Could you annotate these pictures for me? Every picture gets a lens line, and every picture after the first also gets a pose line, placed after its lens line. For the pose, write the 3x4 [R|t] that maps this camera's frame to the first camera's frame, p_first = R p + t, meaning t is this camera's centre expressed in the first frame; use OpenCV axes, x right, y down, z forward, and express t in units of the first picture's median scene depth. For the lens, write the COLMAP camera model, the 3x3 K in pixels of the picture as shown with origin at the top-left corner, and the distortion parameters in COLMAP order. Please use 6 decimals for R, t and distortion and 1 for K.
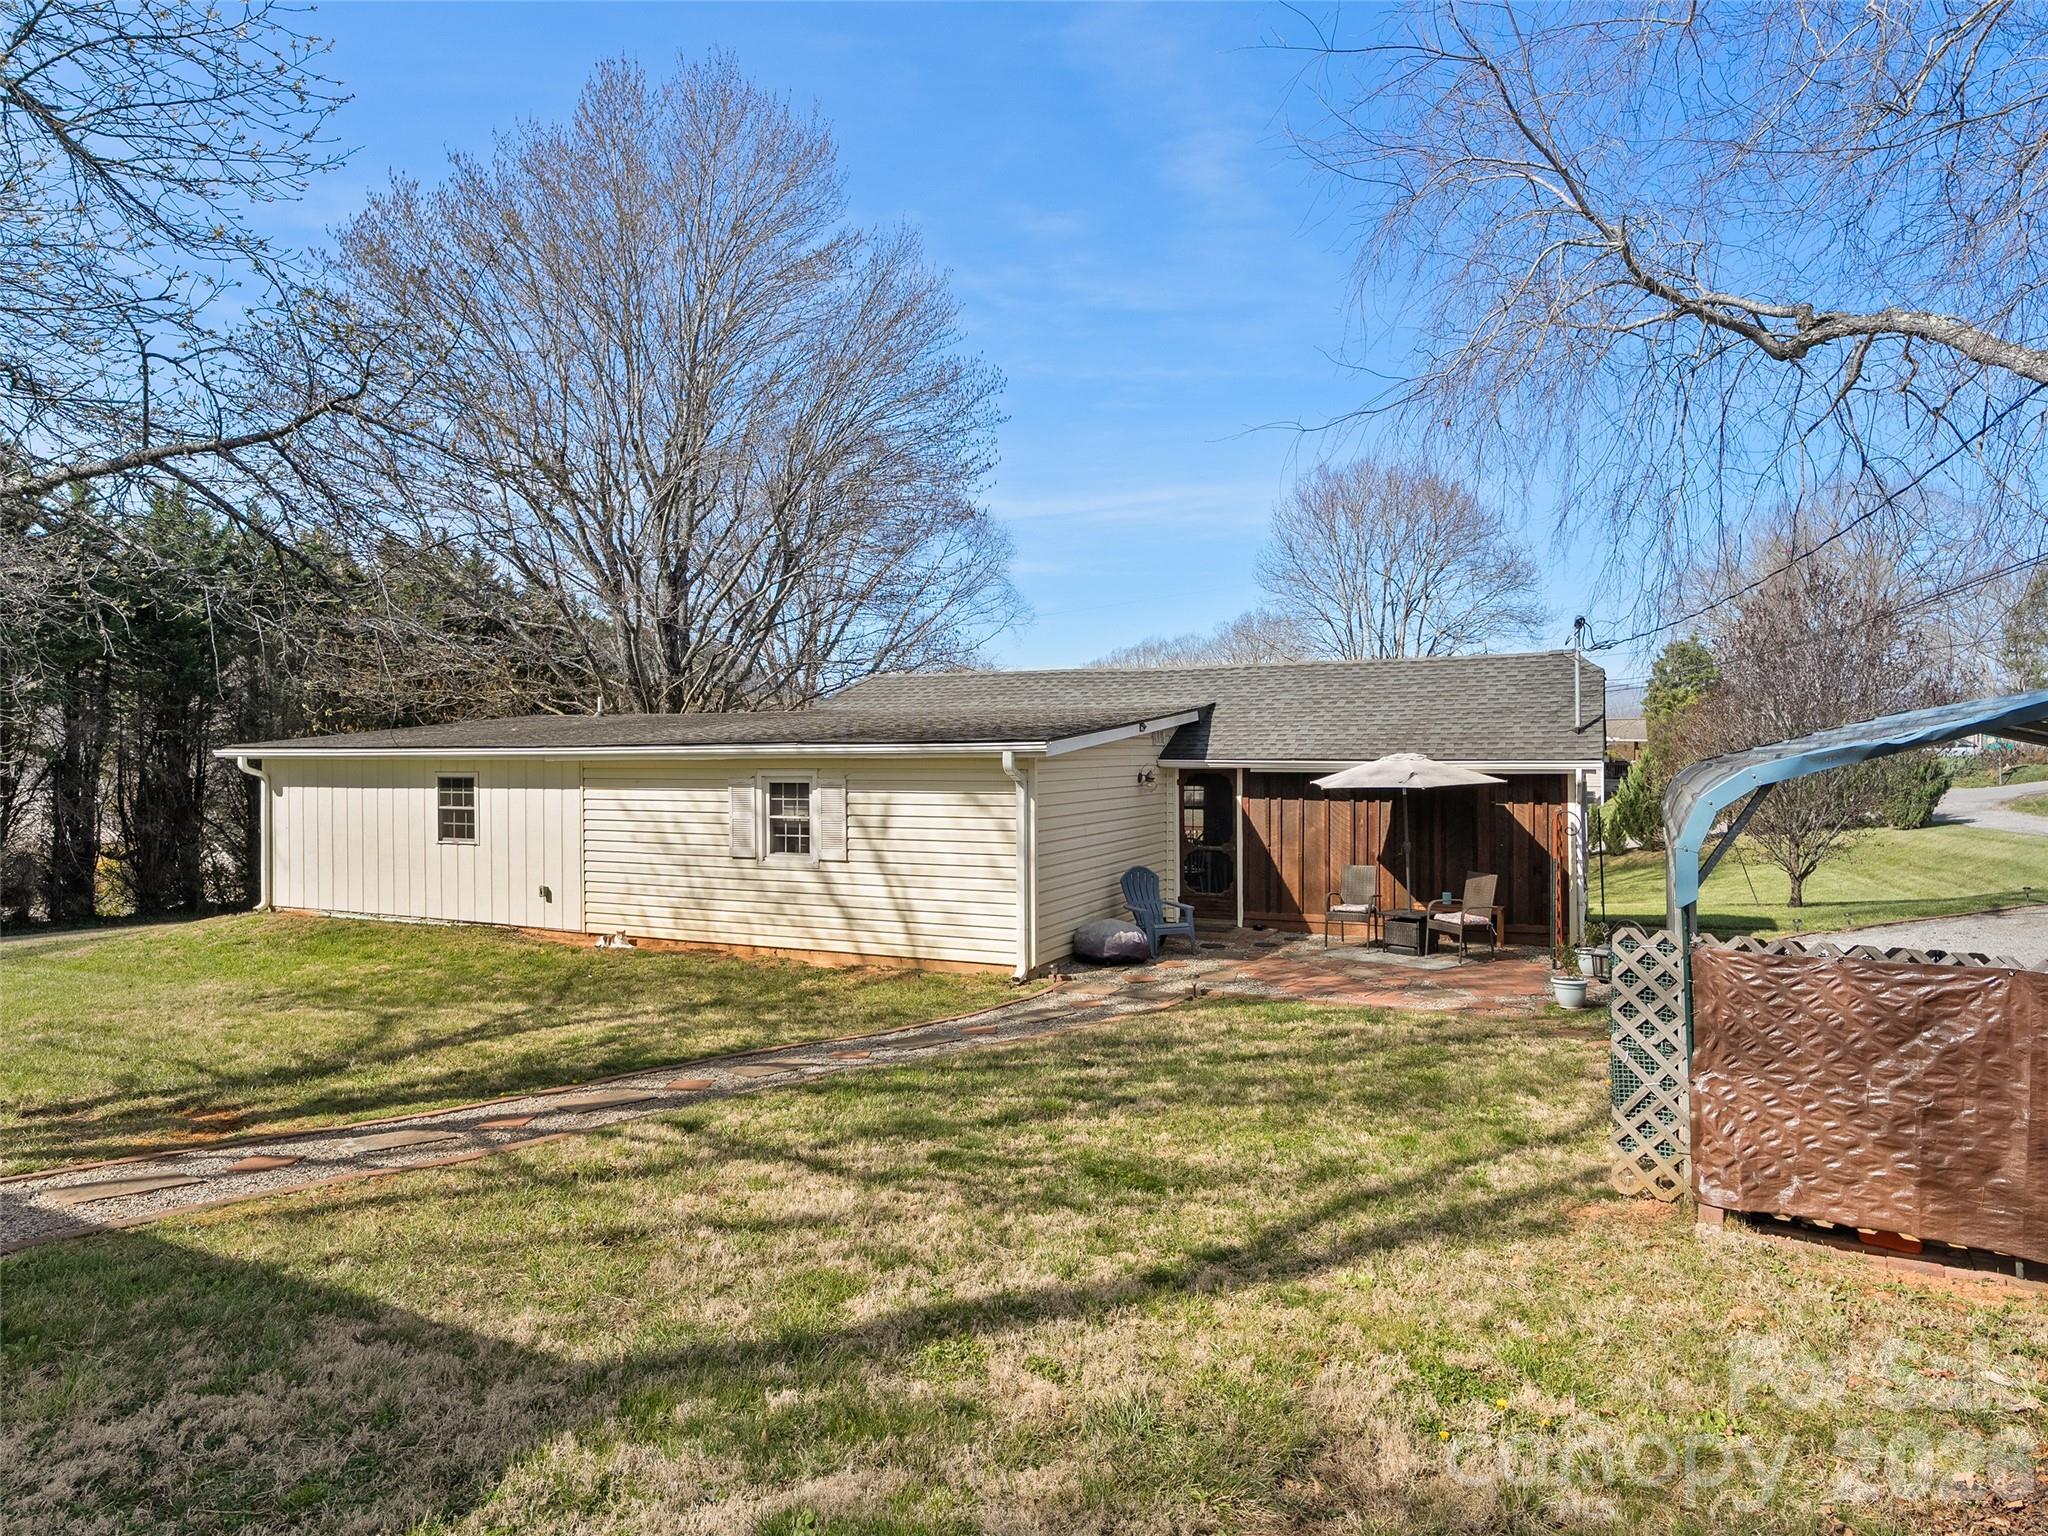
lens RADIAL K [[1309.1, 0, 1022.4], [0, 1309.1, 762.7], [0, 0, 1]] dist [-0.000525, 0.000694]
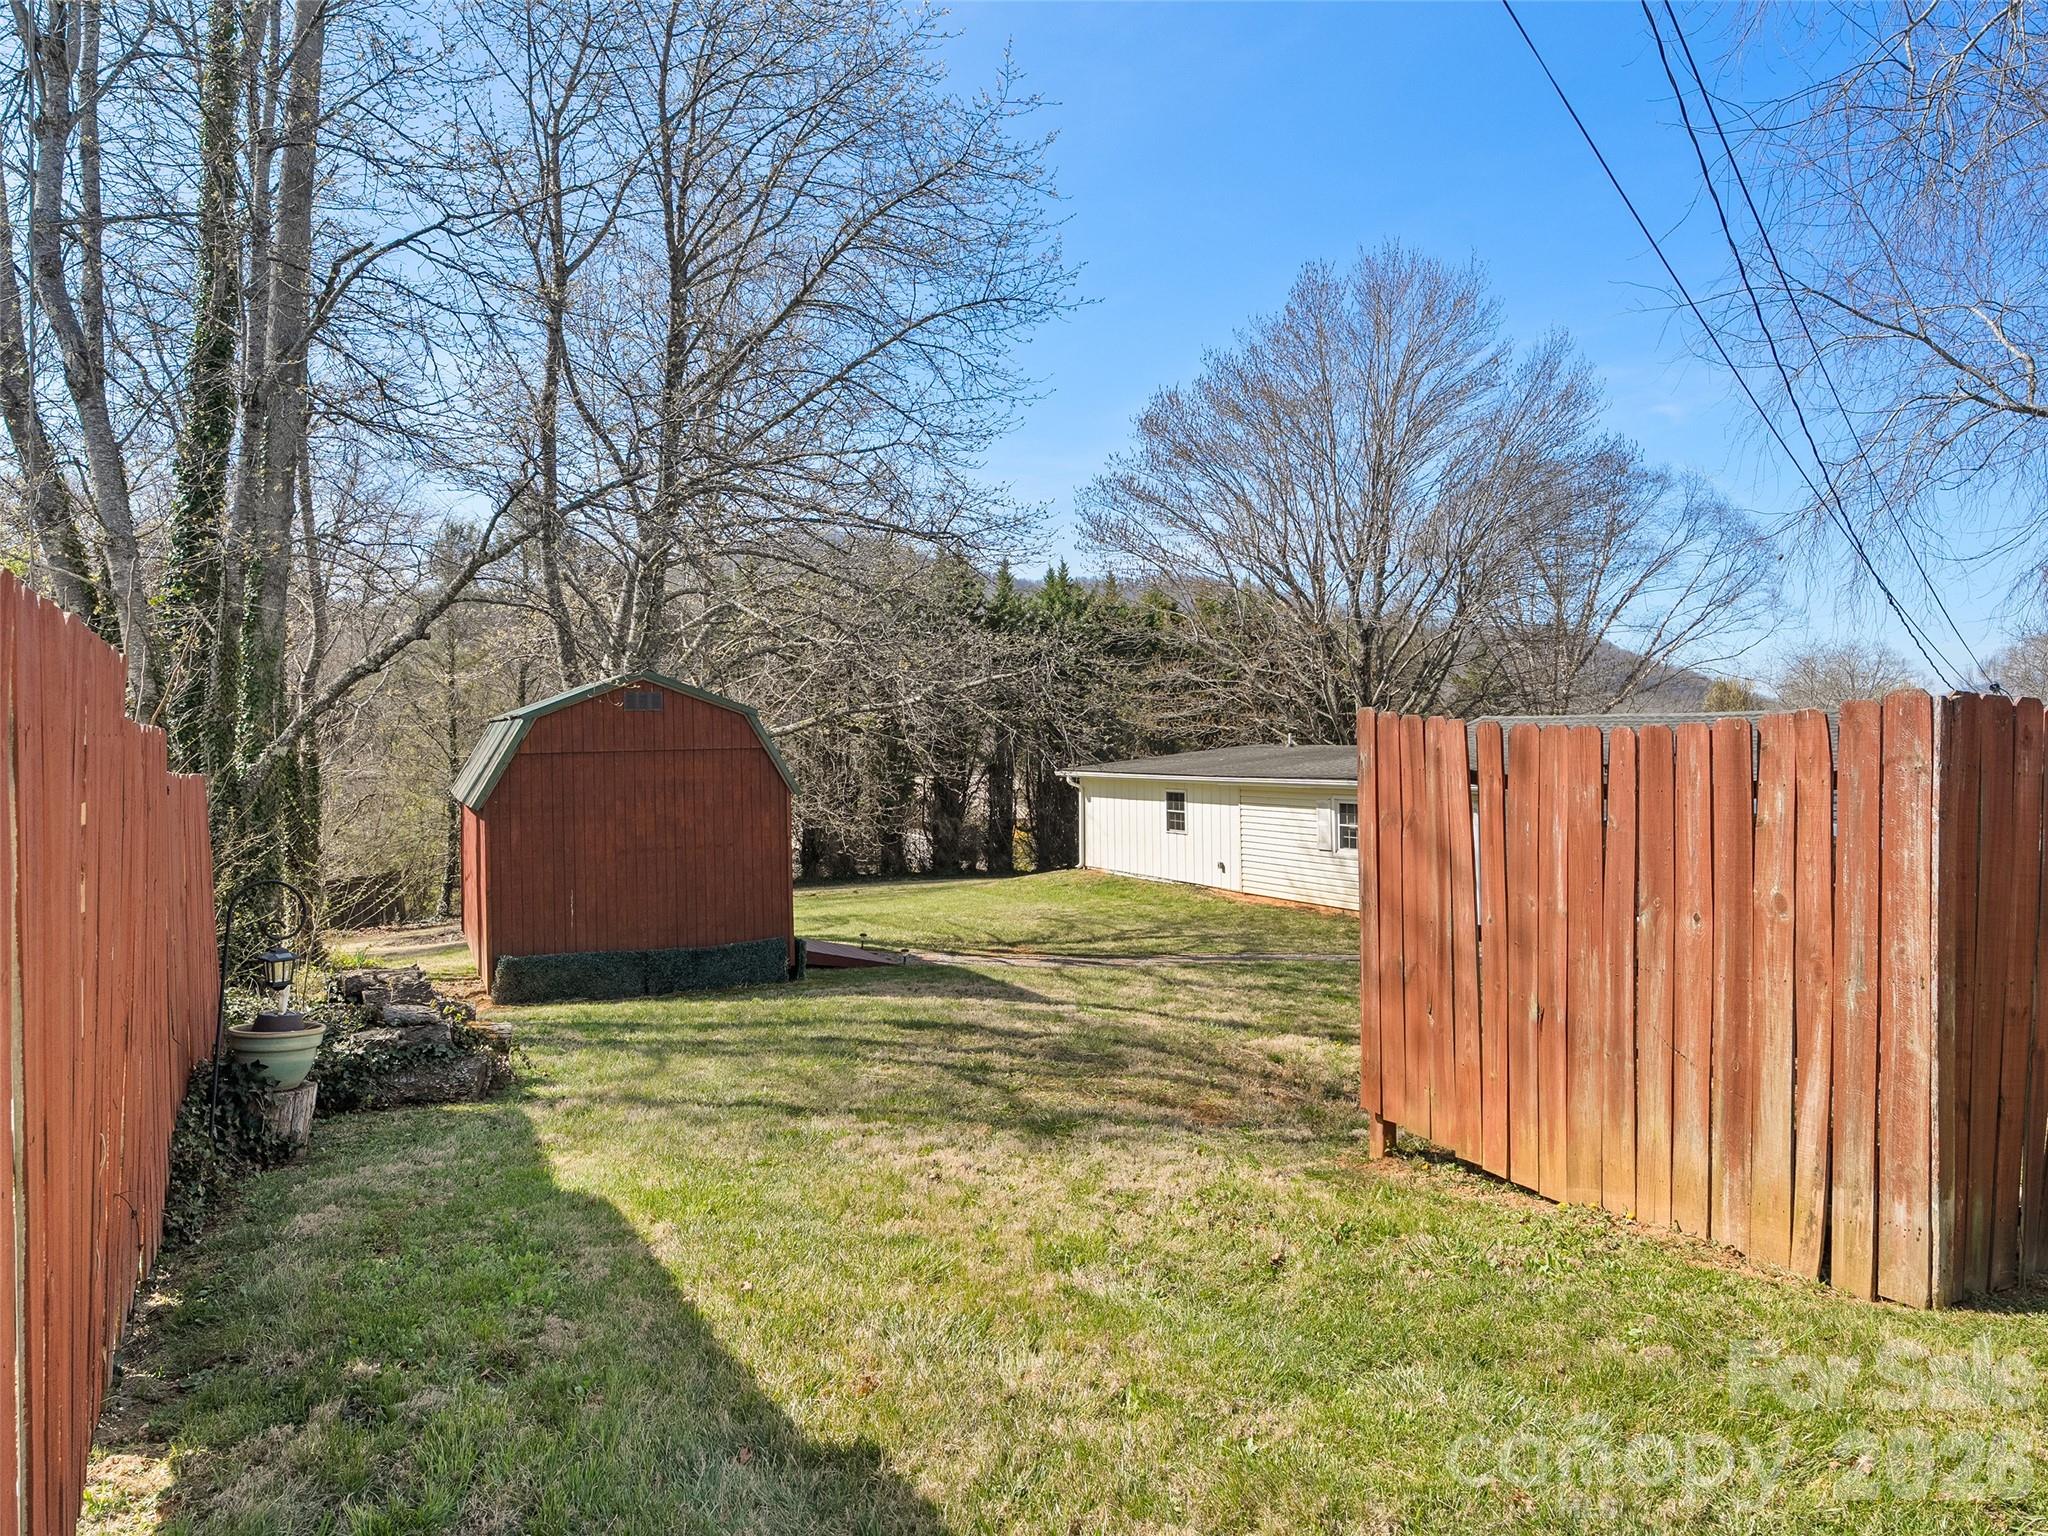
lens RADIAL K [[1309.1, 0, 1022.1], [0, 1309.1, 765.3], [0, 0, 1]] dist [-0.000525, 0.000694]
pose [[0.814607, 0.008300, -0.579955, 0.322985], [-0.001043, 0.999917, 0.012846, -0.040195], [0.580013, -0.009860, 0.814548, -0.400642]]
